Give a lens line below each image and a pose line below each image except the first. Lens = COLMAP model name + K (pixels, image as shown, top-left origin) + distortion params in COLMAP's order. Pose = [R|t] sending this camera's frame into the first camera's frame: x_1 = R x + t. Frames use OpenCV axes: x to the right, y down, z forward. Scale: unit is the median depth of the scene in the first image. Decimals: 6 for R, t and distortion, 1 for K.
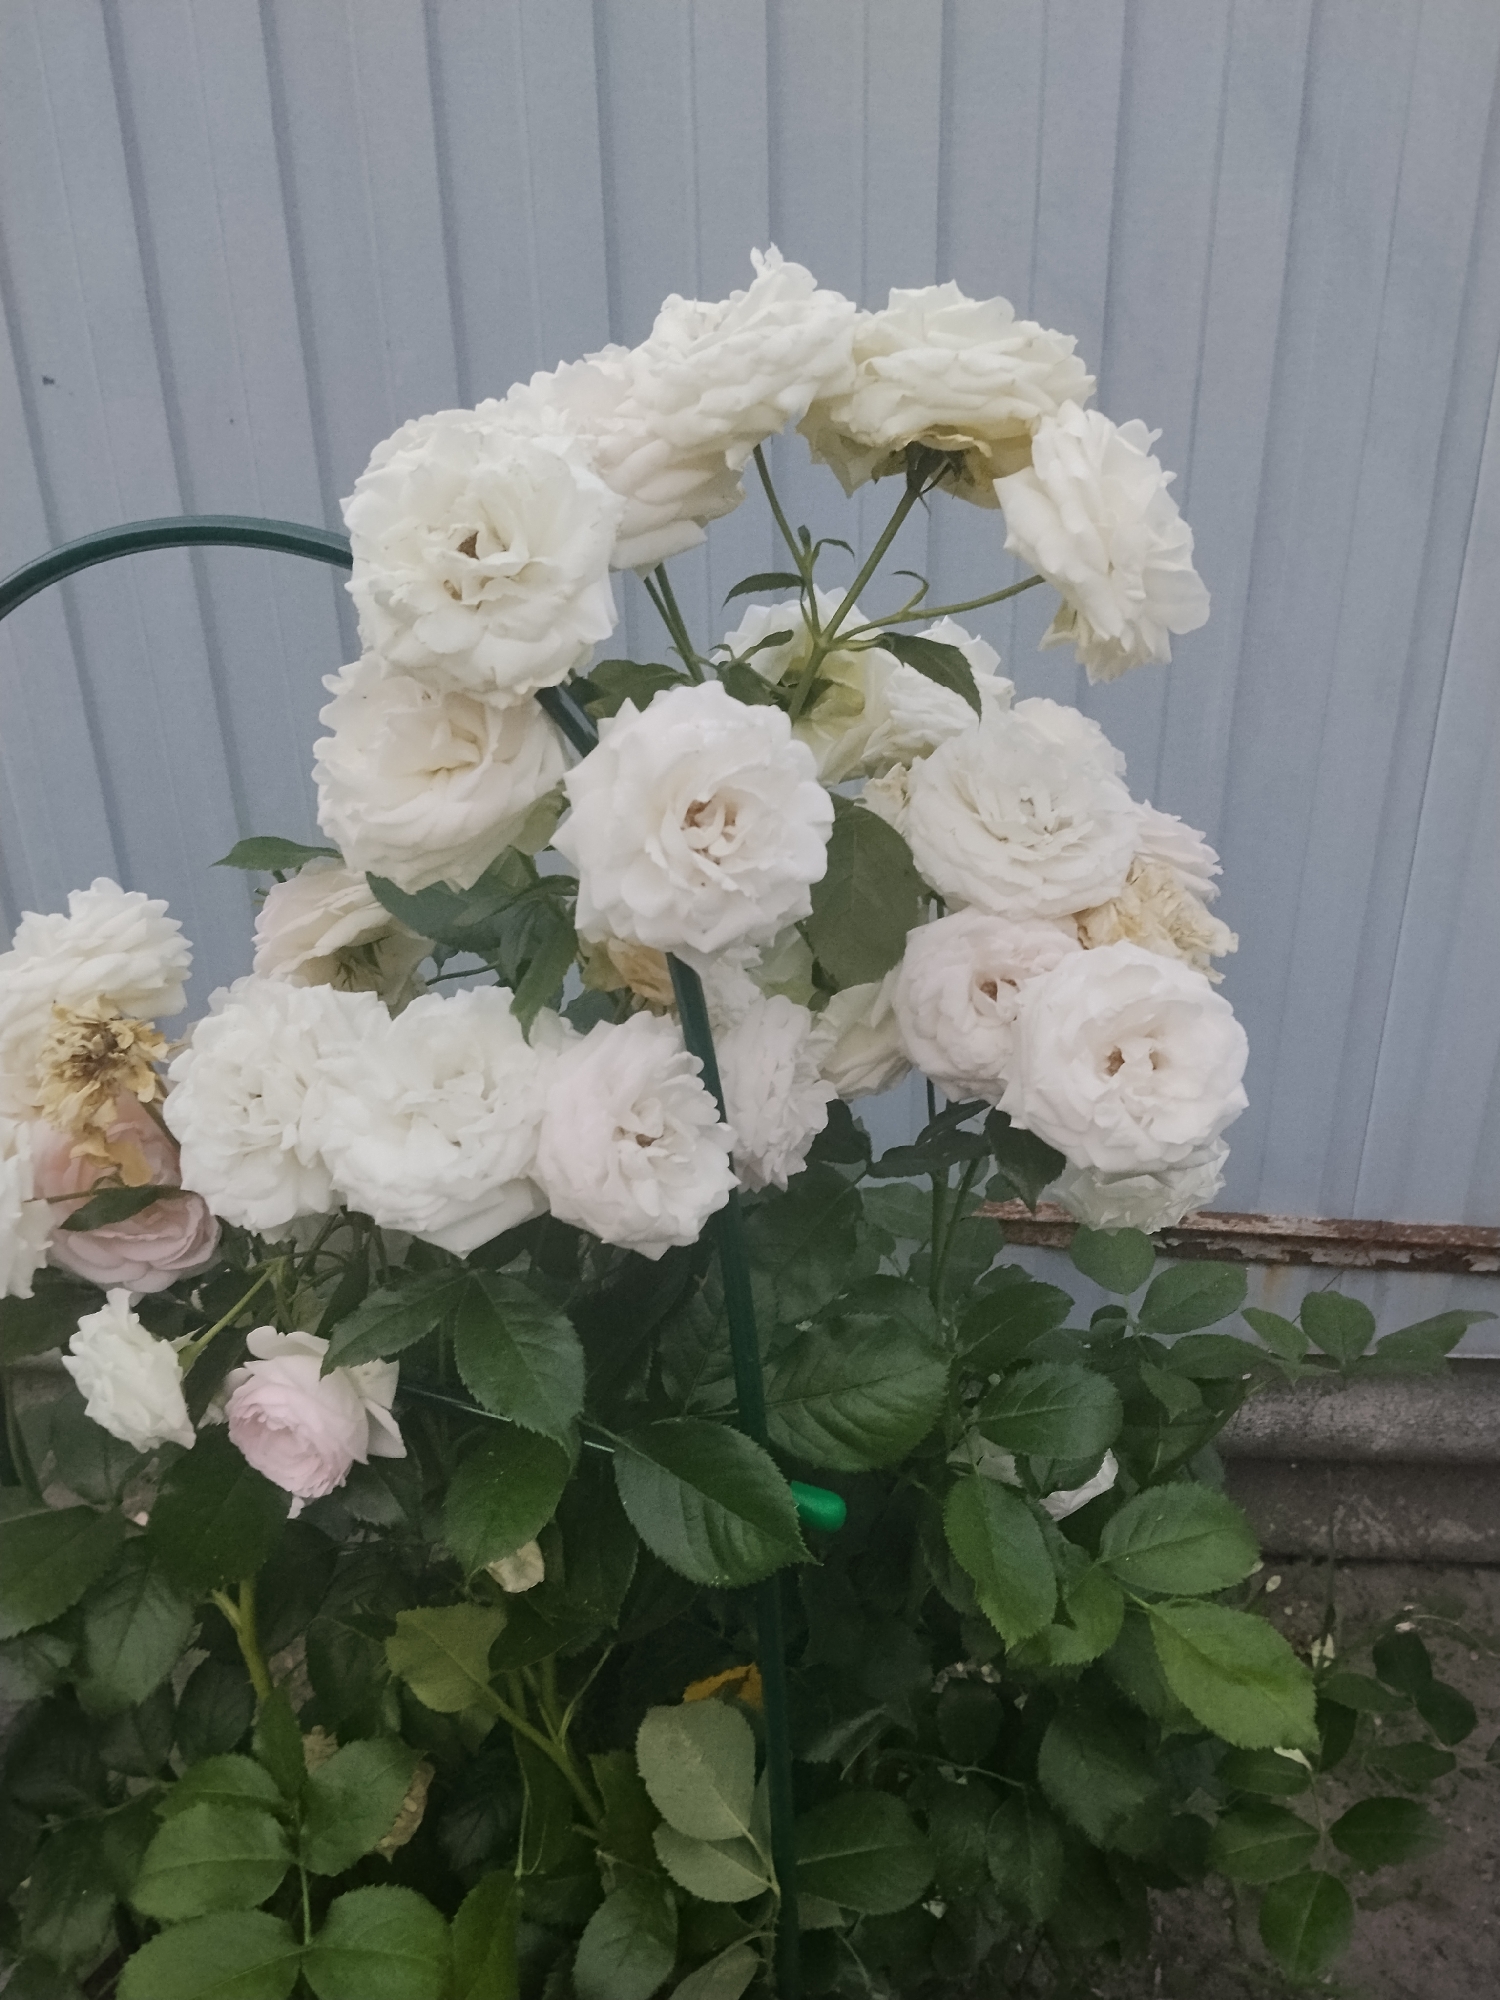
lens RADIAL K [[1695.2, 0, 750.0], [0, 1695.2, 1000.0], [0, 0, 1]] dist [0.075798, -0.151643]
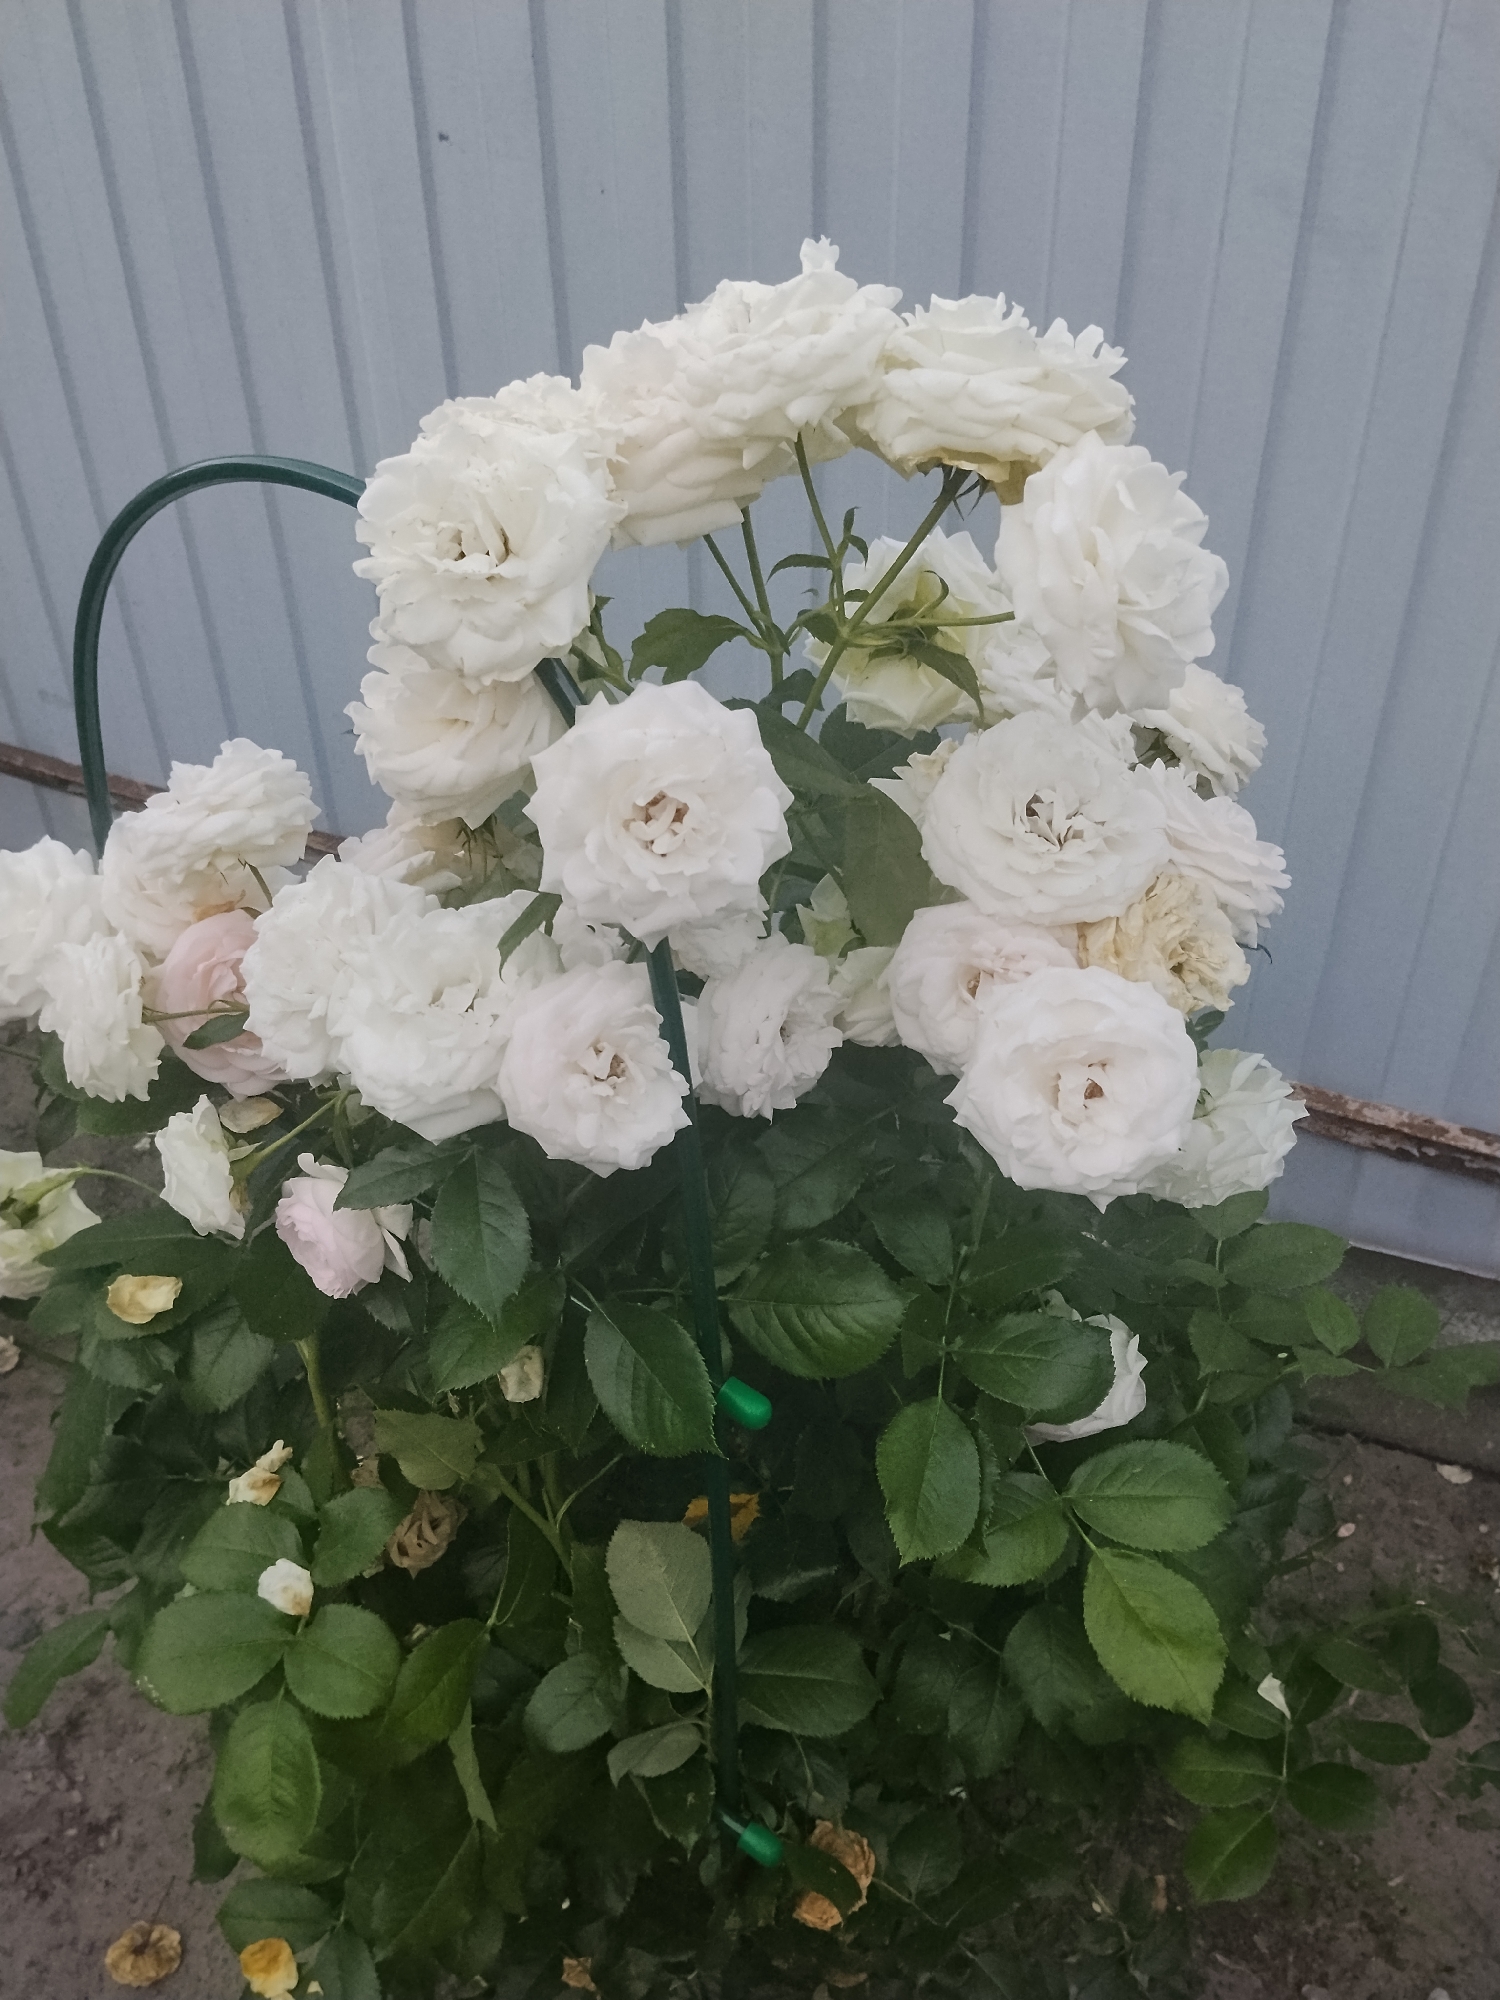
lens RADIAL K [[1695.2, 0, 750.0], [0, 1695.2, 1000.0], [0, 0, 1]] dist [0.075798, -0.151643]
pose [[0.951408, 0.186737, -0.244851, 0.272330], [-0.142703, 0.971980, 0.186791, -0.173167], [0.272871, -0.142774, 0.951398, -0.020546]]
